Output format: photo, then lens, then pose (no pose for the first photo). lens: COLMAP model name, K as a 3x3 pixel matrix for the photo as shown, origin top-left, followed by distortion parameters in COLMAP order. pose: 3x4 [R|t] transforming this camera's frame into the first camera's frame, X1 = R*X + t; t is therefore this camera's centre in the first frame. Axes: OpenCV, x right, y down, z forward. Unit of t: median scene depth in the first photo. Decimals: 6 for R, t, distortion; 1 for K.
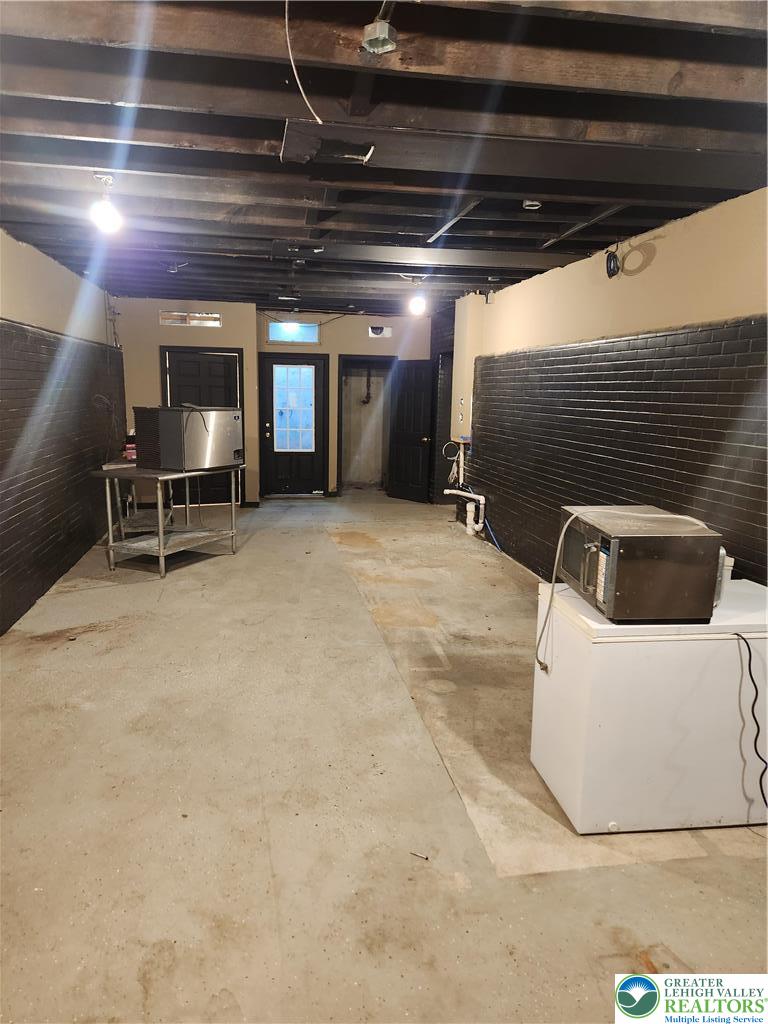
lens RADIAL K [[679.1, 0, 384.0], [0, 679.1, 512.0], [0, 0, 1]] dist [0.002850, 0.000562]
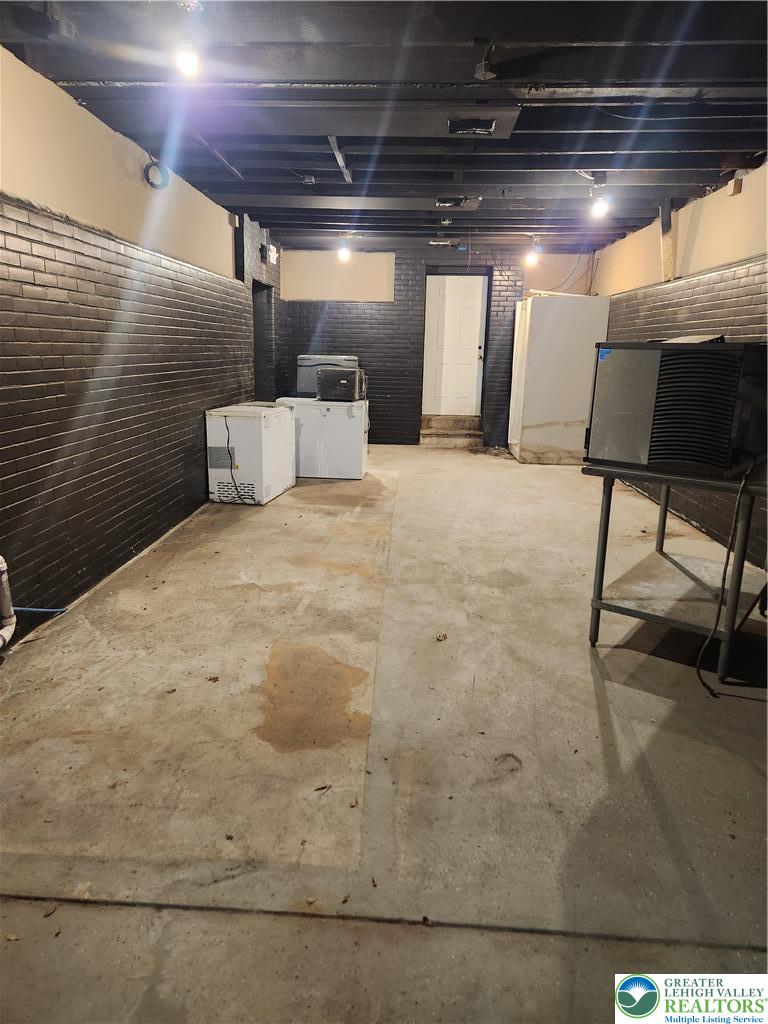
lens RADIAL K [[679.1, 0, 384.0], [0, 679.1, 512.0], [0, 0, 1]] dist [0.002850, 0.000562]
pose [[-0.973798, -0.089427, 0.209095, -0.195474], [0.001886, 0.916233, 0.400641, -0.258812], [-0.227408, 0.390537, -0.892057, 1.662188]]
